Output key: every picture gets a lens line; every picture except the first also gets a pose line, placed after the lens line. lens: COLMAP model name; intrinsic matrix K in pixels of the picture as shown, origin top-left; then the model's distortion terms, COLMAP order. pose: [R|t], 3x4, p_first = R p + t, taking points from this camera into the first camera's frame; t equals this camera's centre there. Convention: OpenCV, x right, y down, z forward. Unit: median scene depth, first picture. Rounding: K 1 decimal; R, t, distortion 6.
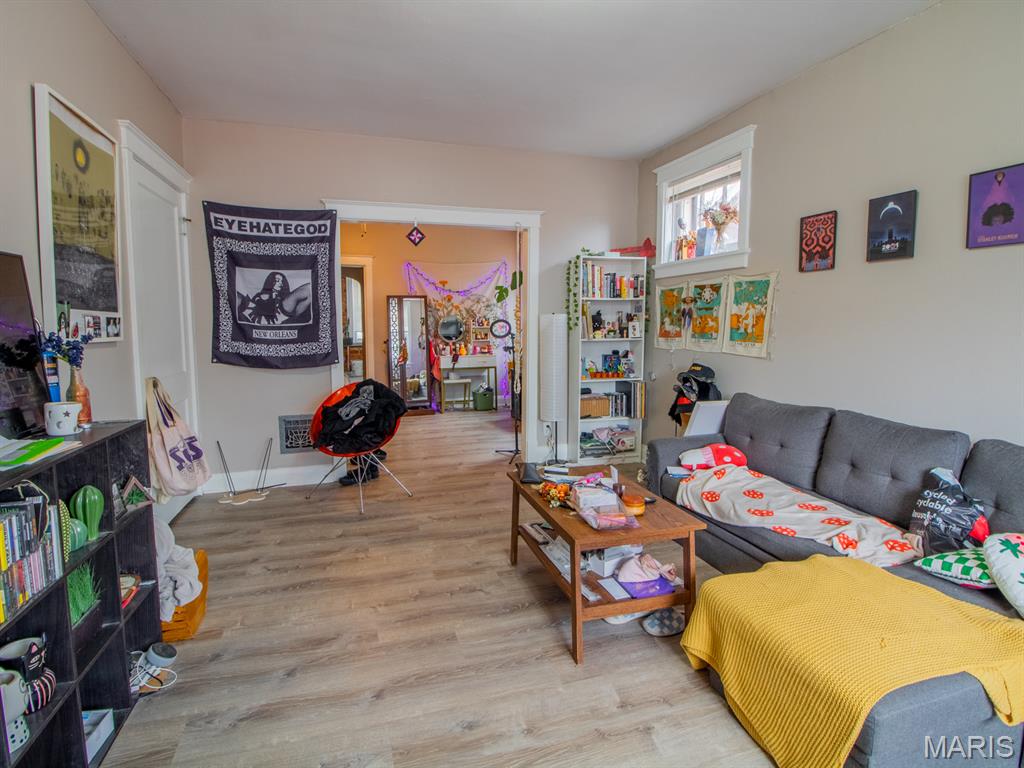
lens RADIAL K [[542.1, 0, 510.9], [0, 542.1, 380.9], [0, 0, 1]] dist [-0.002664, -0.000574]
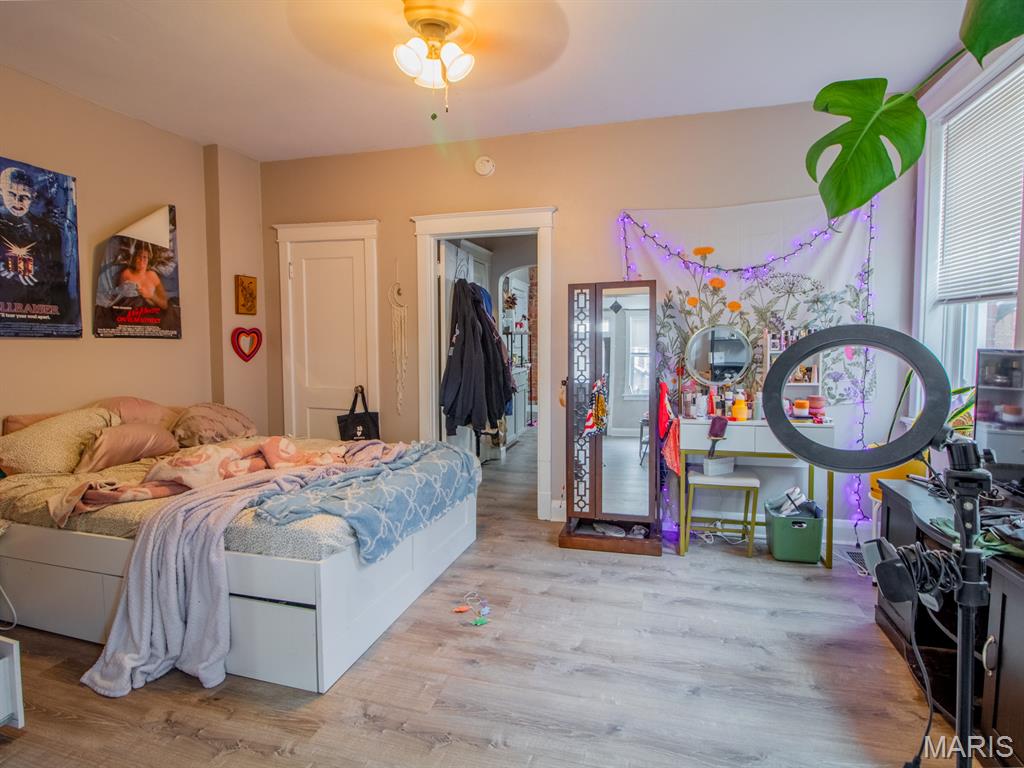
lens RADIAL K [[542.1, 0, 509.6], [0, 542.1, 377.2], [0, 0, 1]] dist [-0.002664, -0.000574]
pose [[0.836493, 0.035614, -0.546819, -0.010898], [-0.055074, 0.998297, -0.019231, -0.061556], [0.545203, 0.046202, 0.837030, 0.548969]]
